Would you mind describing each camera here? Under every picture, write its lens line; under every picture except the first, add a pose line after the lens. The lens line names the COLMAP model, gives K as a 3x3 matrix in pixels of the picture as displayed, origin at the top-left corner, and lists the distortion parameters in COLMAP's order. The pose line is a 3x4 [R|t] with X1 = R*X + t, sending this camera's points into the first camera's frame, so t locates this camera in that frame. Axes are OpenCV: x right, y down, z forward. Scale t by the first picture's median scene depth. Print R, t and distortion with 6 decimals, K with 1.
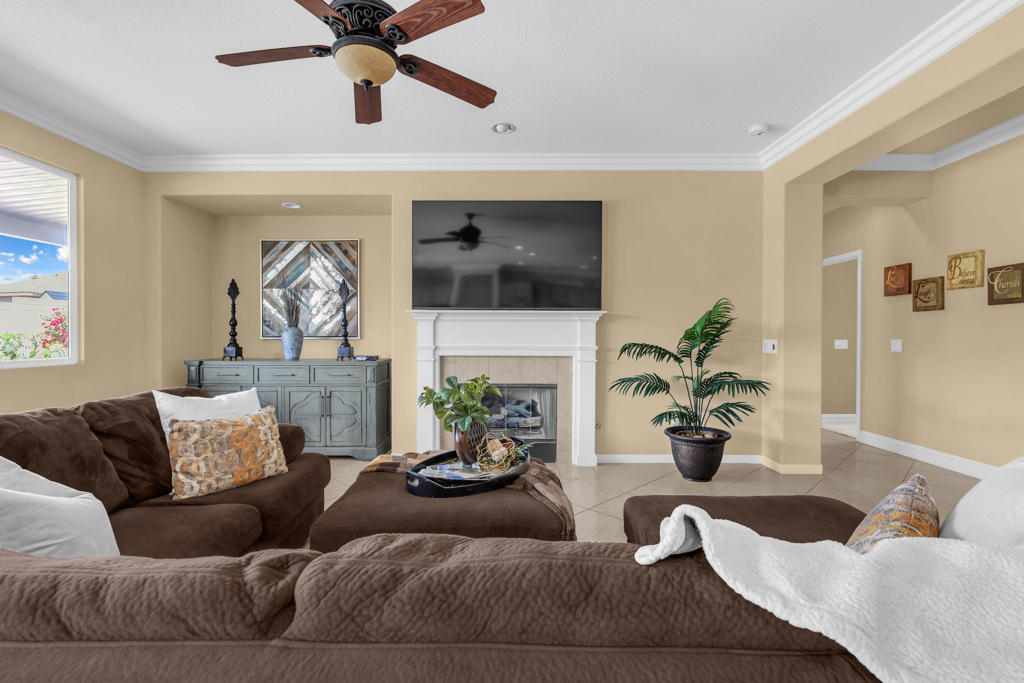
lens RADIAL K [[459.7, 0, 514.8], [0, 459.7, 338.6], [0, 0, 1]] dist [-0.000111, -0.000177]
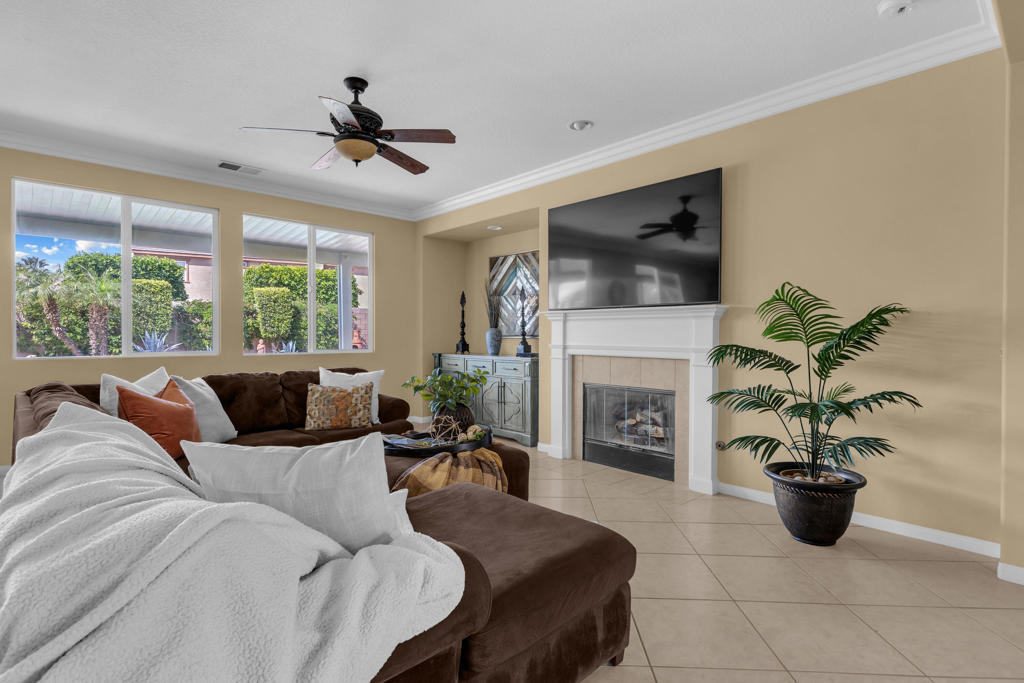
lens RADIAL K [[512.6, 0, 518.5], [0, 512.6, 339.2], [0, 0, 1]] dist [0.003749, 0.000497]
pose [[0.695164, 0.006605, -0.718821, 0.580821], [-0.006200, 0.999976, 0.003192, -0.000011], [0.718825, 0.002238, 0.695188, 0.114683]]
